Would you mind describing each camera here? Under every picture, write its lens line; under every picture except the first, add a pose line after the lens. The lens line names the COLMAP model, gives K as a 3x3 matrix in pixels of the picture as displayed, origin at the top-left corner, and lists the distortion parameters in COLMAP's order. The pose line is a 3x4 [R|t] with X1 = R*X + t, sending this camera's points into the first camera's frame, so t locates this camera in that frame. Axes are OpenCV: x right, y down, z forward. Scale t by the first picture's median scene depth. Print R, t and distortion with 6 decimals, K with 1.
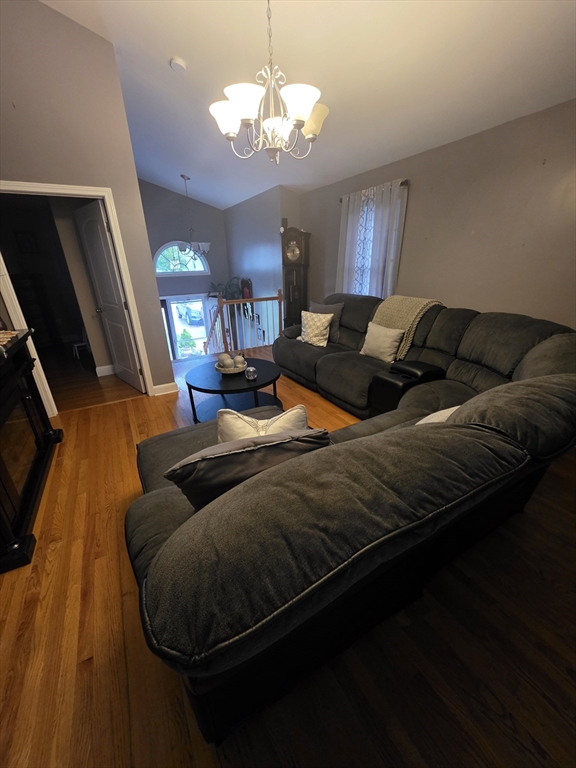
lens RADIAL K [[306.6, 0, 289.0], [0, 306.6, 384.1], [0, 0, 1]] dist [0.009696, 0.000019]
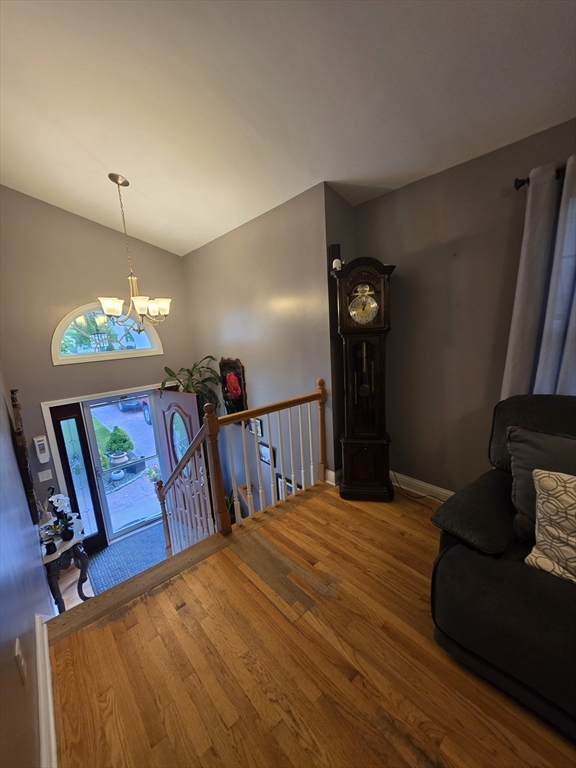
lens RADIAL K [[306.6, 0, 284.9], [0, 306.6, 388.7], [0, 0, 1]] dist [0.009696, 0.000019]
pose [[0.980847, -0.067830, 0.182585, -0.181273], [0.101873, 0.977618, -0.184078, -0.204534], [-0.166013, 0.199152, 0.965804, 0.519286]]
